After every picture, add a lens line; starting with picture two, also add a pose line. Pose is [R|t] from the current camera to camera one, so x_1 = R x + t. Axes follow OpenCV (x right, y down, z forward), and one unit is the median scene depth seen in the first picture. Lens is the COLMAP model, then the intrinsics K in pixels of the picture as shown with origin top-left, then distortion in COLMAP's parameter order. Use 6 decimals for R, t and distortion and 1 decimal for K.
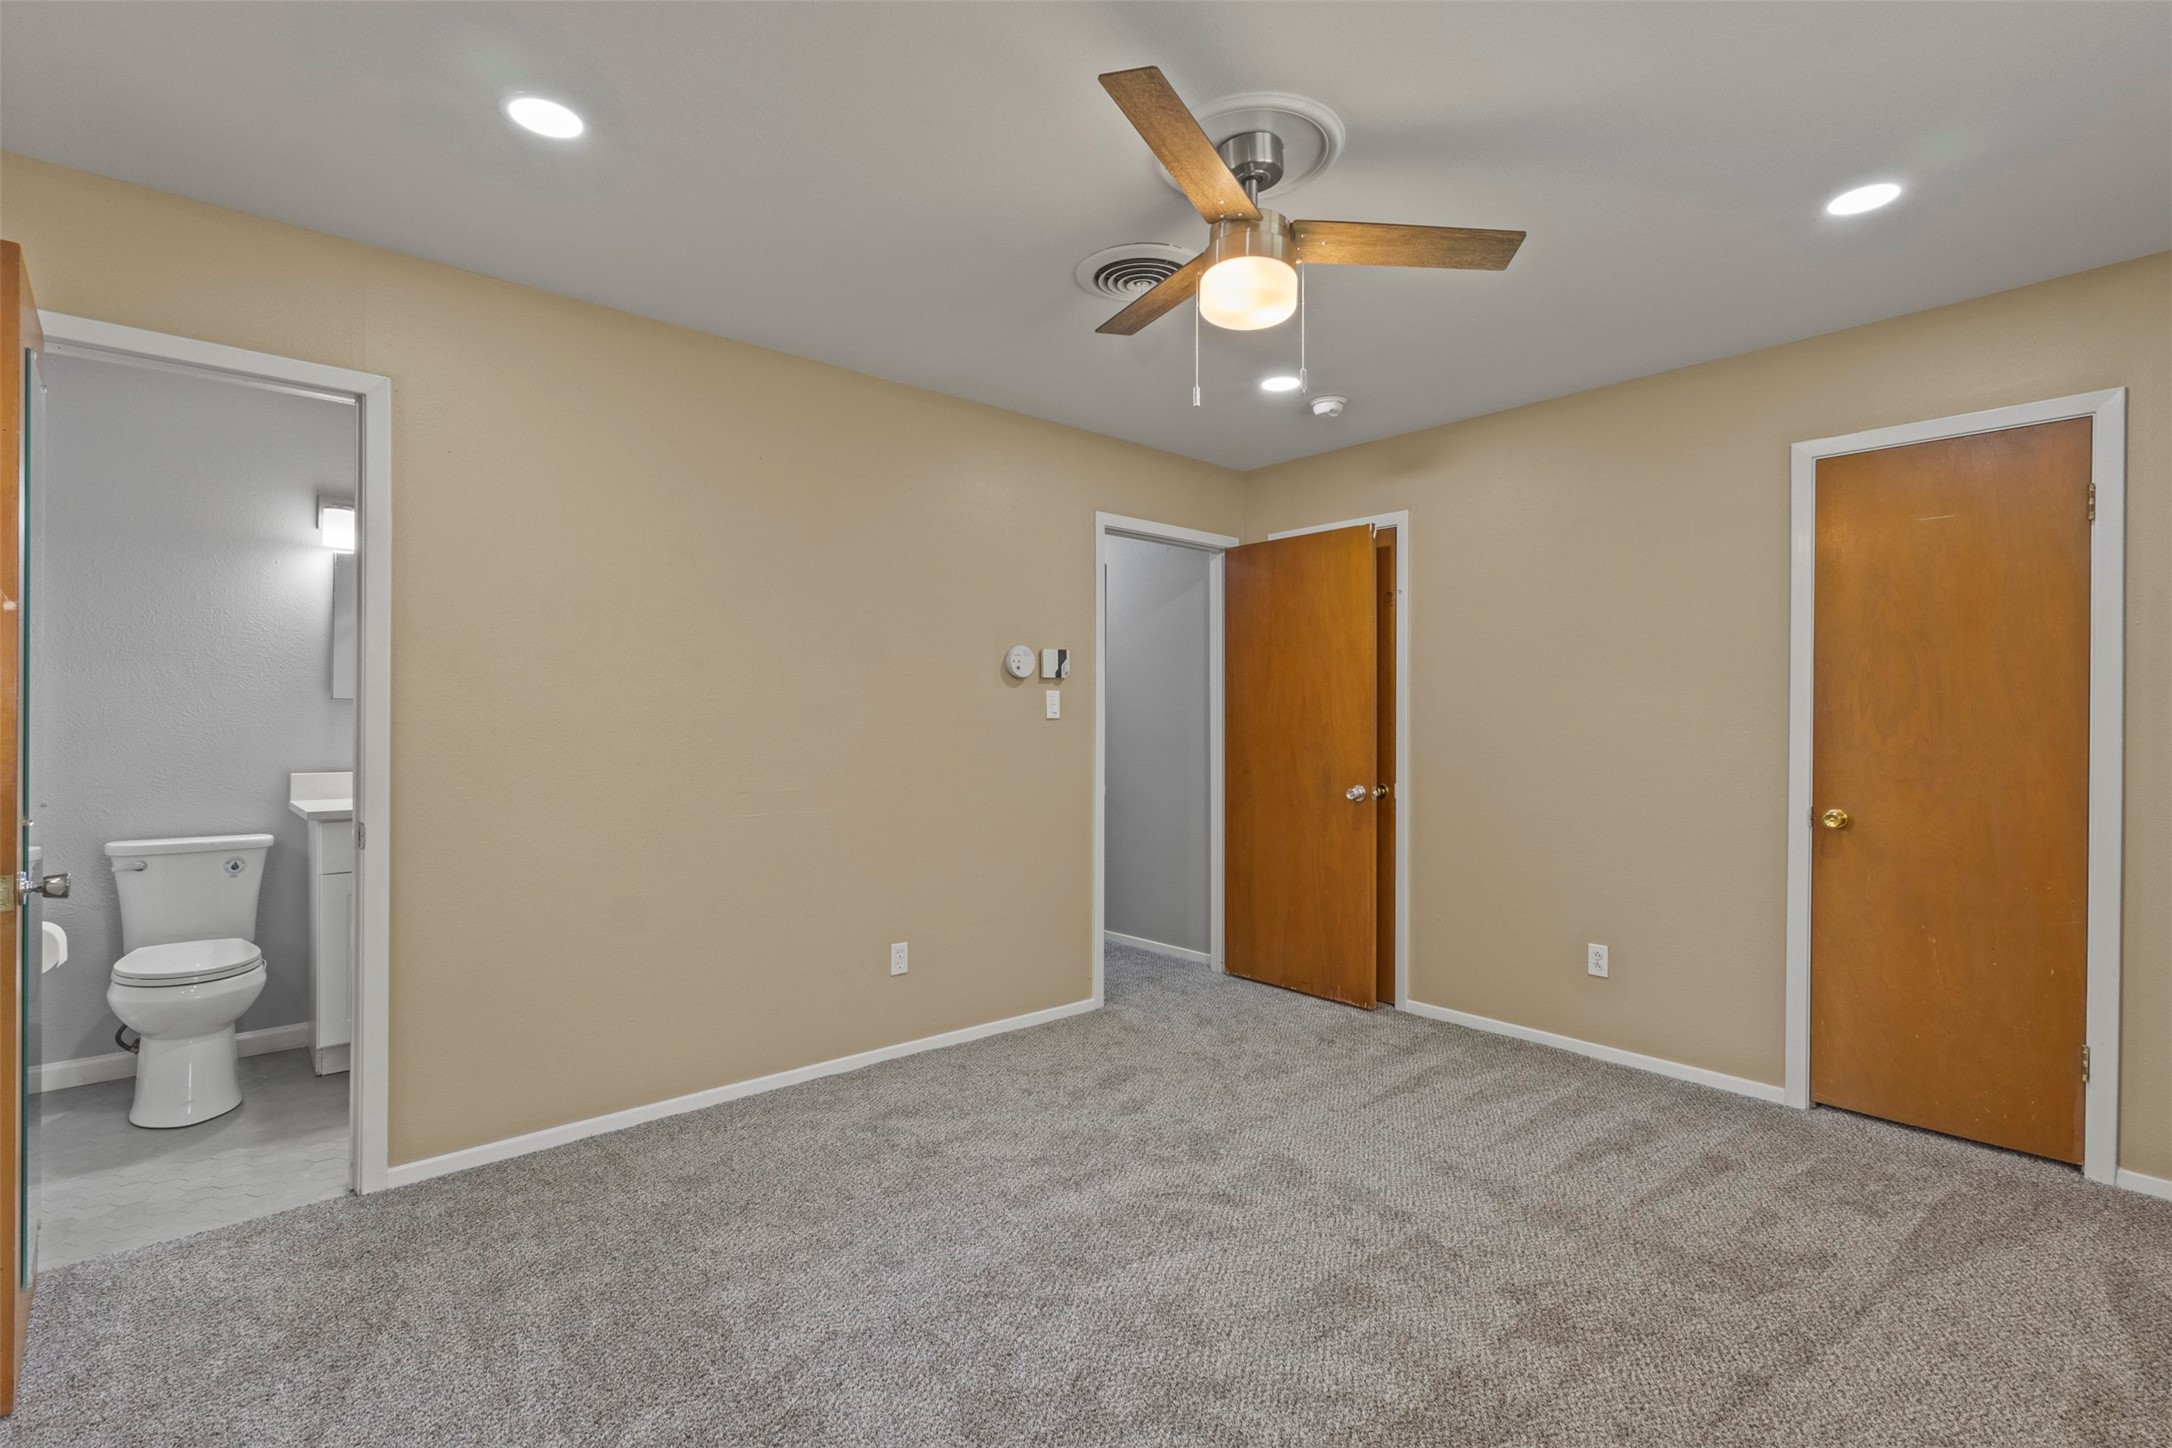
lens RADIAL K [[1004.2, 0, 1083.7], [0, 1004.2, 718.9], [0, 0, 1]] dist [-0.000653, -0.001237]
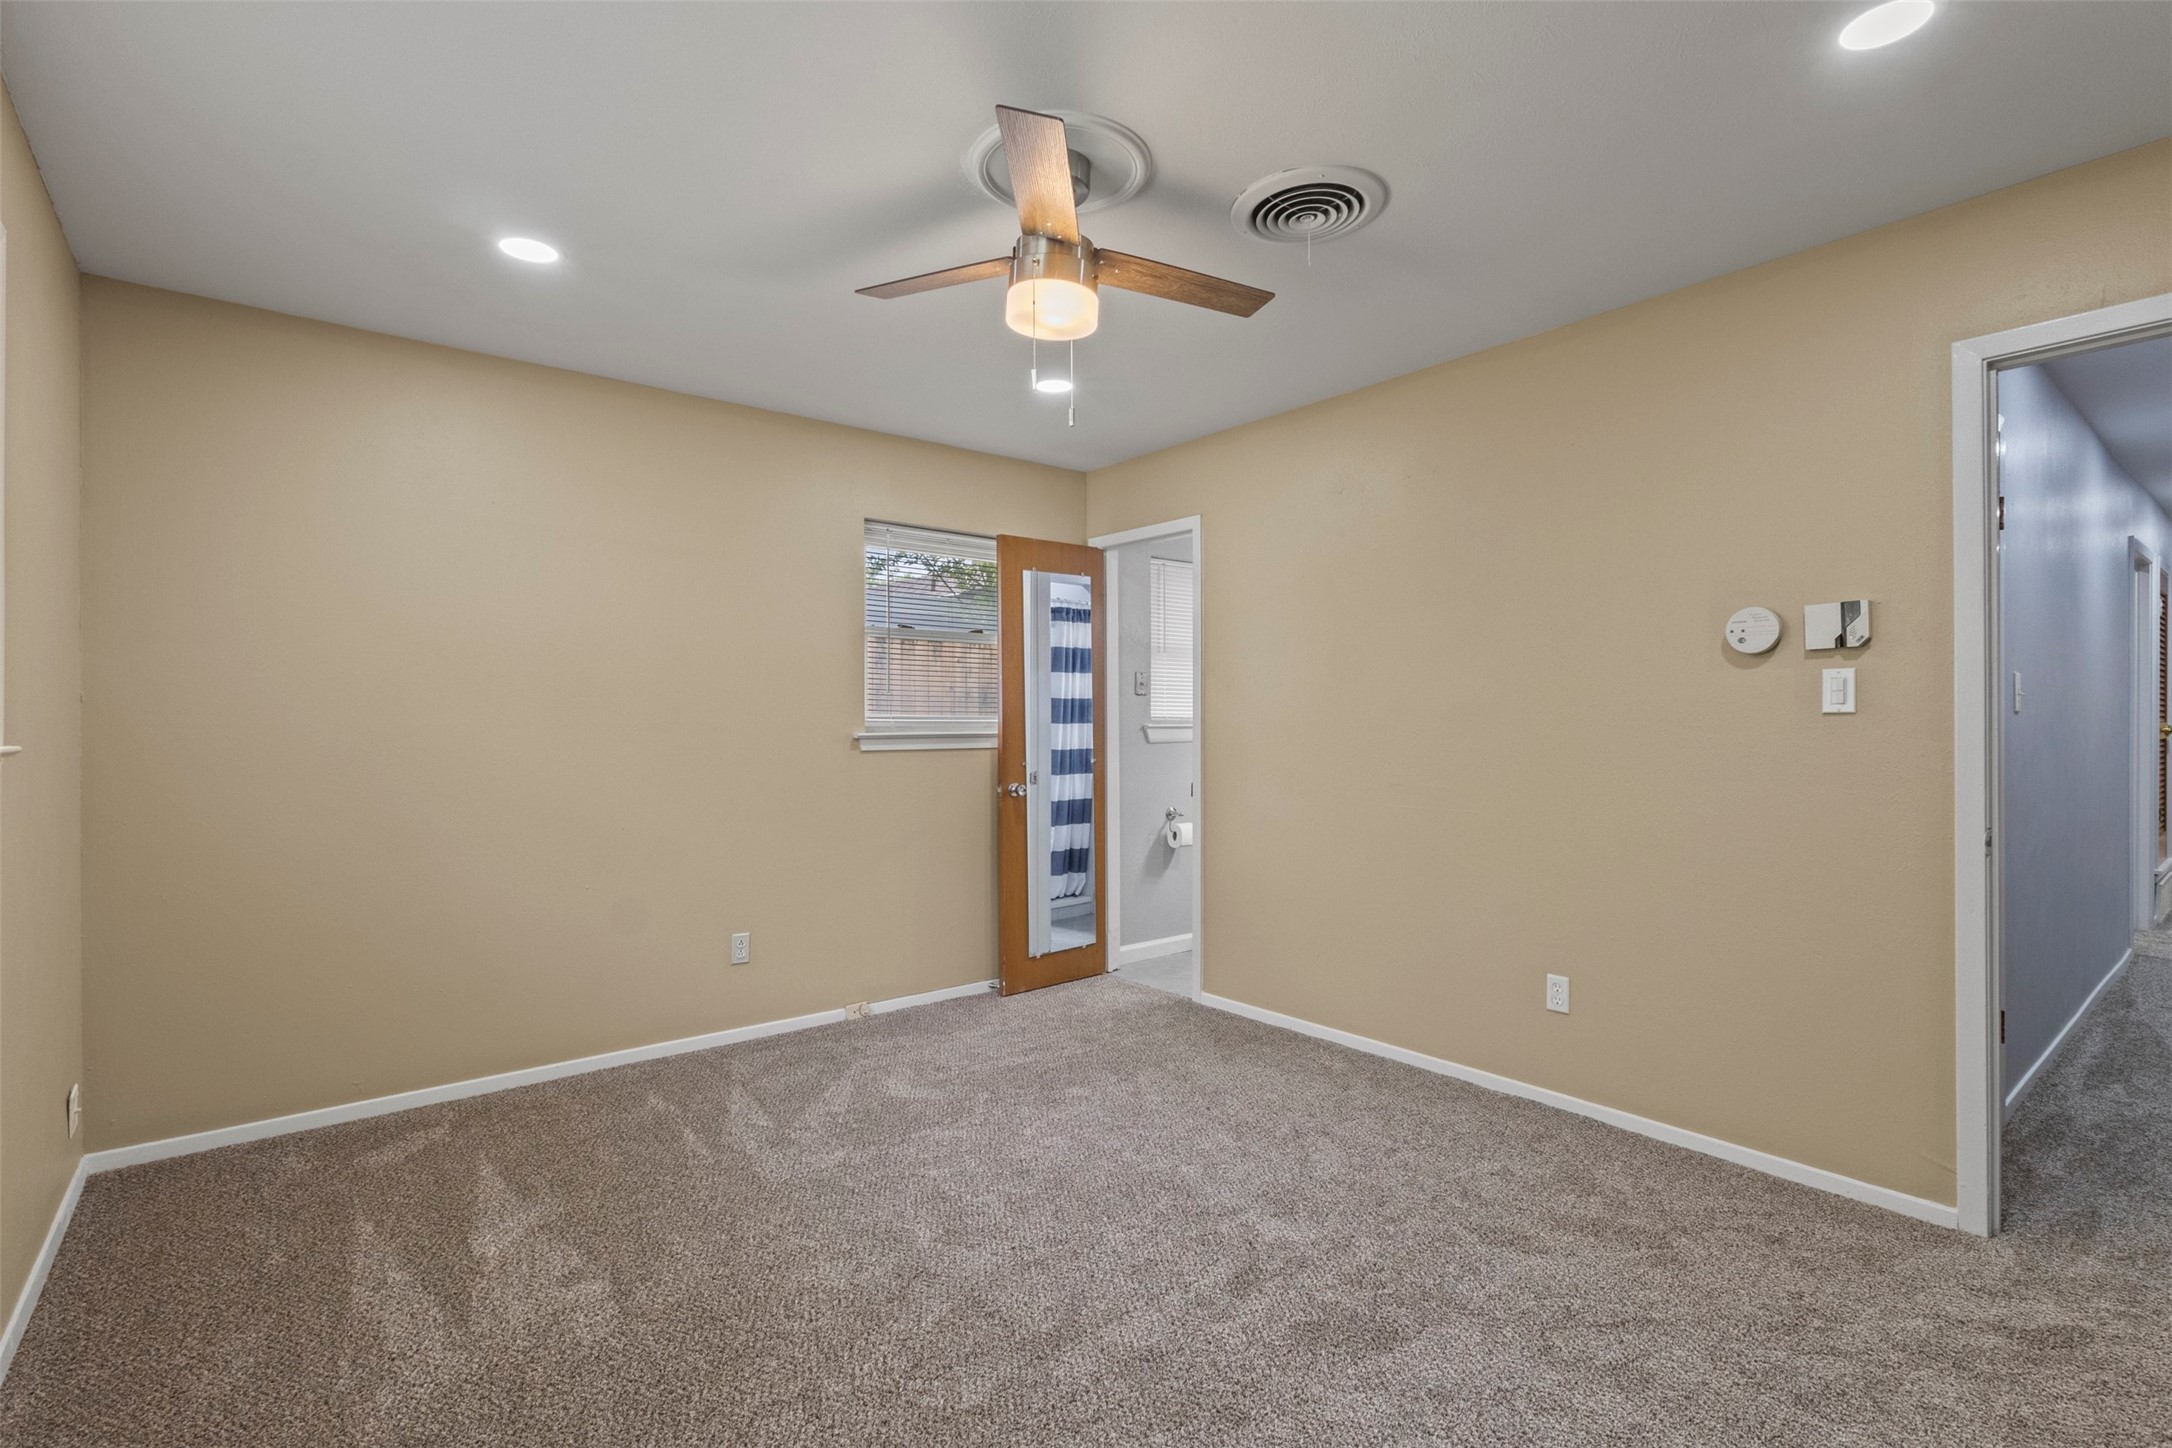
lens RADIAL K [[1004.2, 0, 1072.5], [0, 1004.2, 711.0], [0, 0, 1]] dist [-0.000653, -0.001237]
pose [[-0.052816, -0.016103, -0.998474, 0.784170], [0.002564, 0.999864, -0.016261, 0.009469], [0.998601, -0.003419, -0.052767, 0.700991]]
